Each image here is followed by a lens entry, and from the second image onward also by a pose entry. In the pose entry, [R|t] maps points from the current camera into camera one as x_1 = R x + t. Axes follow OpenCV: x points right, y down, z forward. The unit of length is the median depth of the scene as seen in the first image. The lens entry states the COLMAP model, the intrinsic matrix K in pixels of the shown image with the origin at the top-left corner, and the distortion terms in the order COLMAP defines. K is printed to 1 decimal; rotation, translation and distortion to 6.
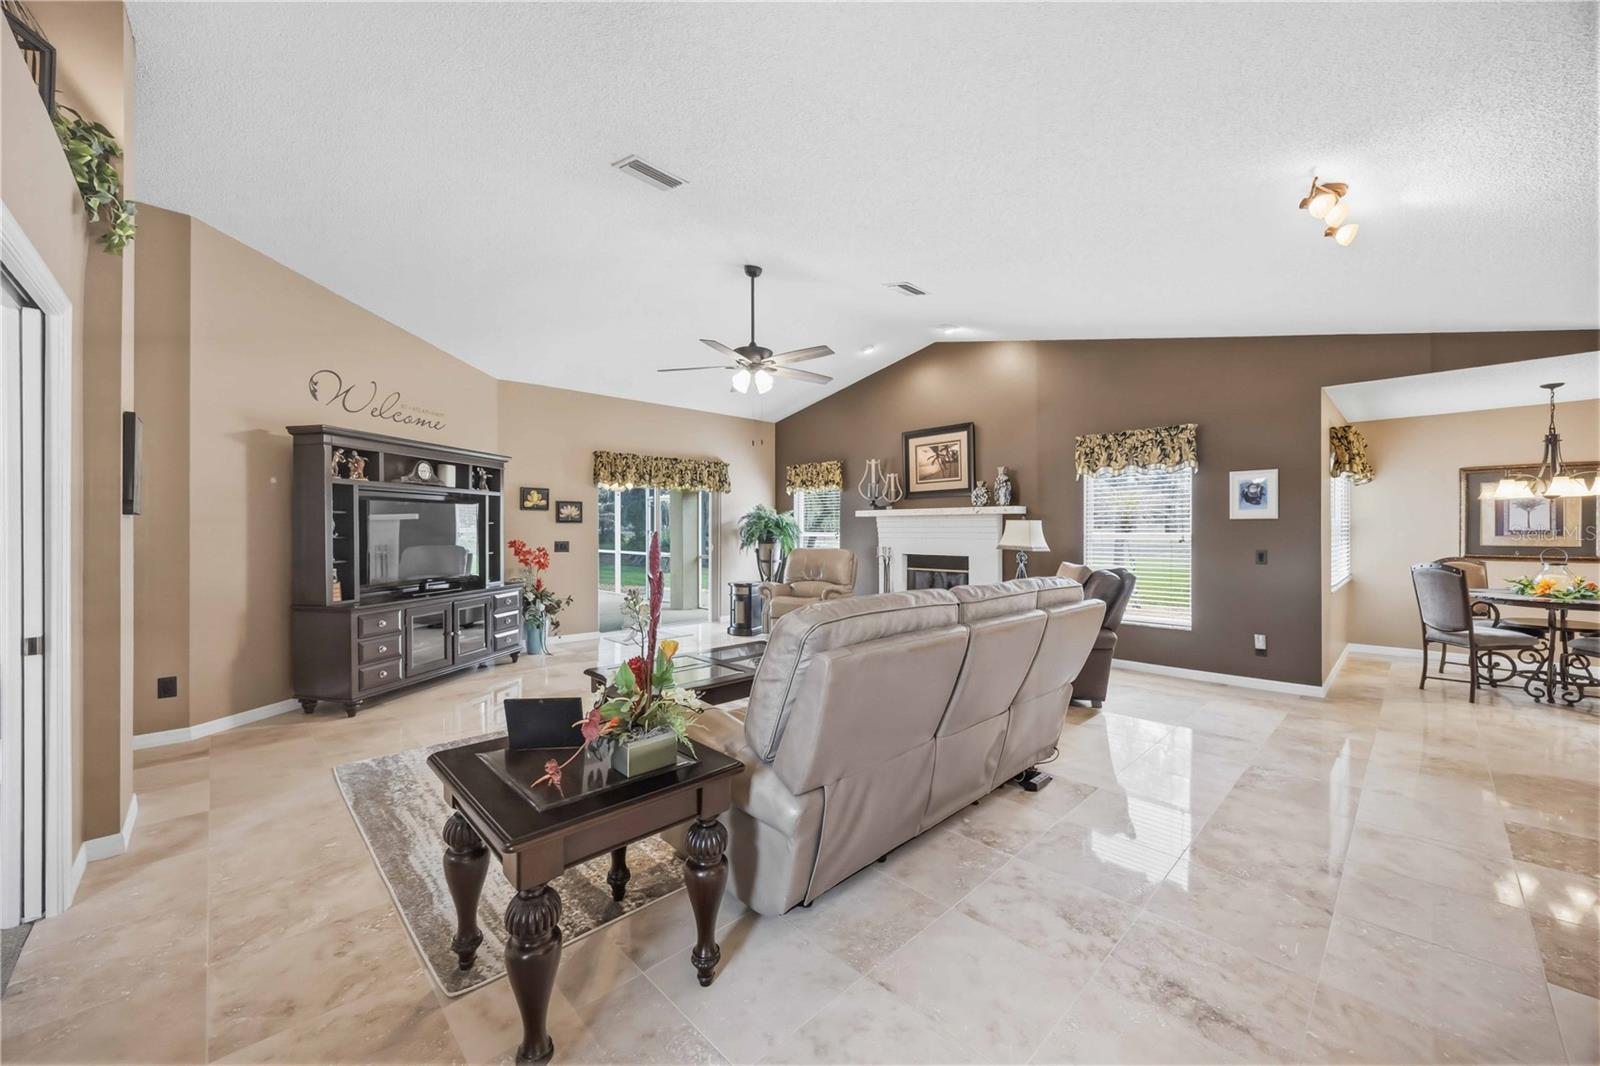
lens RADIAL K [[603.1, 0, 800.0], [0, 603.1, 533.0], [0, 0, 1]] dist [0.001404, 0.000211]
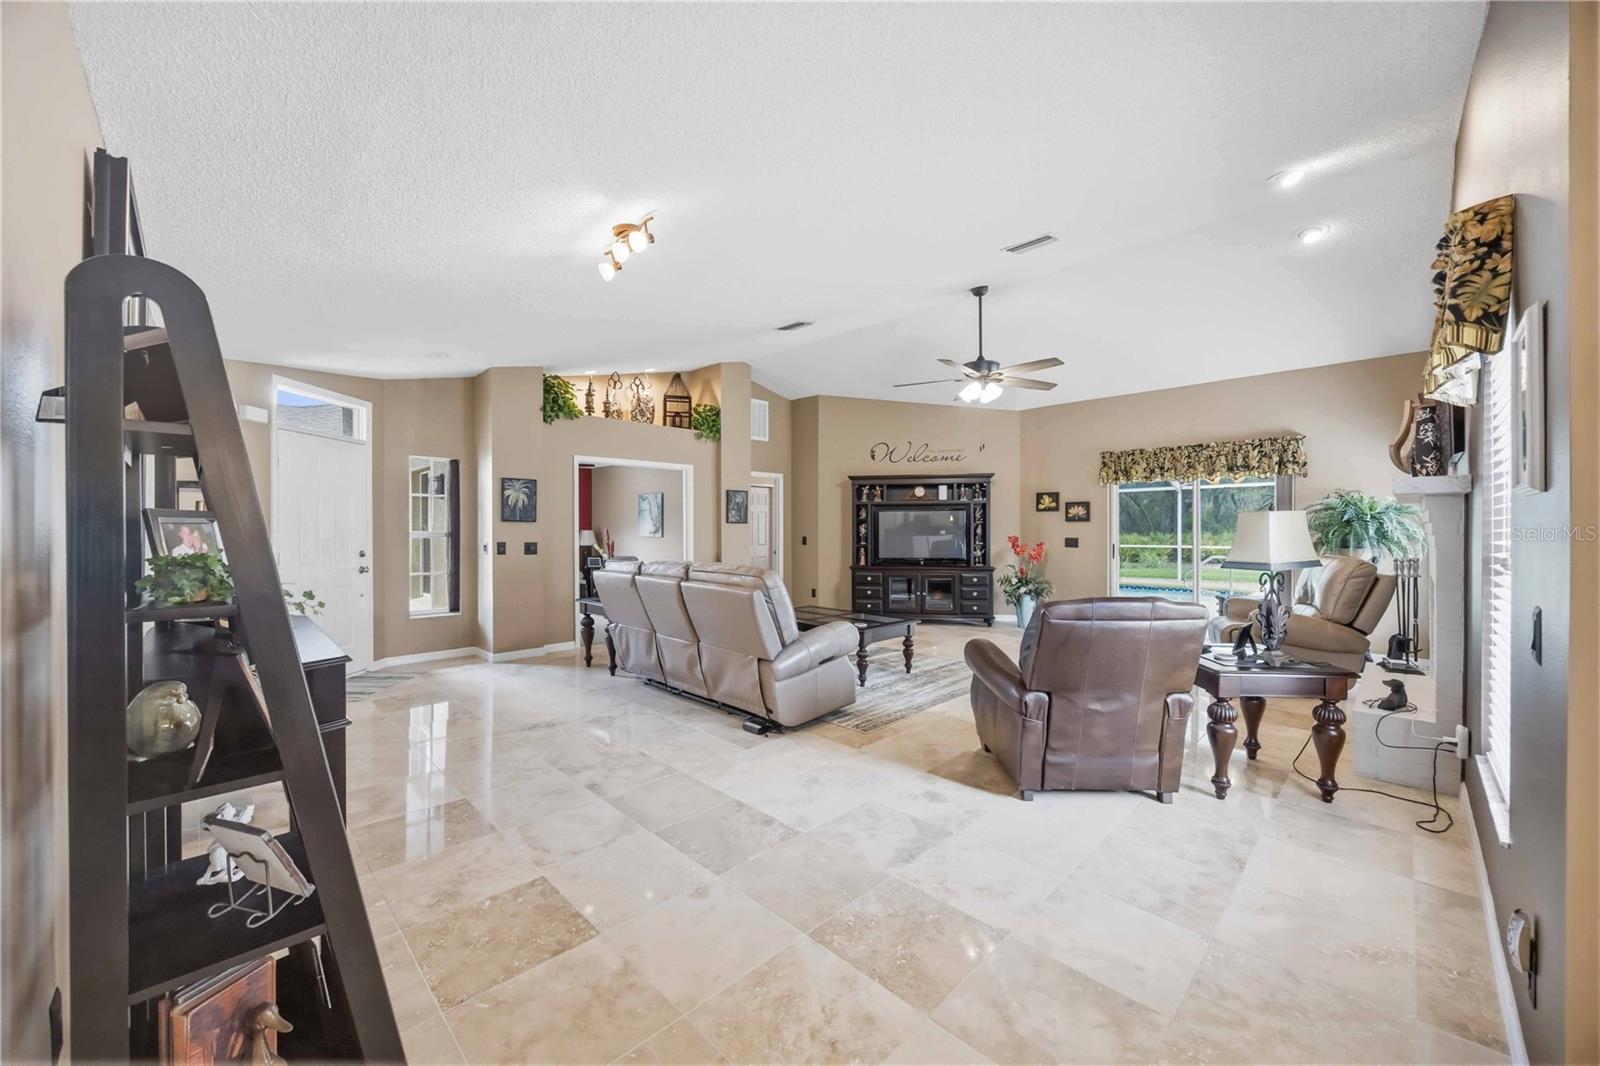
lens RADIAL K [[603.1, 0, 800.0], [0, 603.1, 533.0], [0, 0, 1]] dist [0.001404, 0.000211]
pose [[0.015021, 0.009255, -0.999844, 1.131491], [-0.005107, 0.999945, 0.009179, -0.004810], [0.999874, 0.004968, 0.015068, 0.736771]]
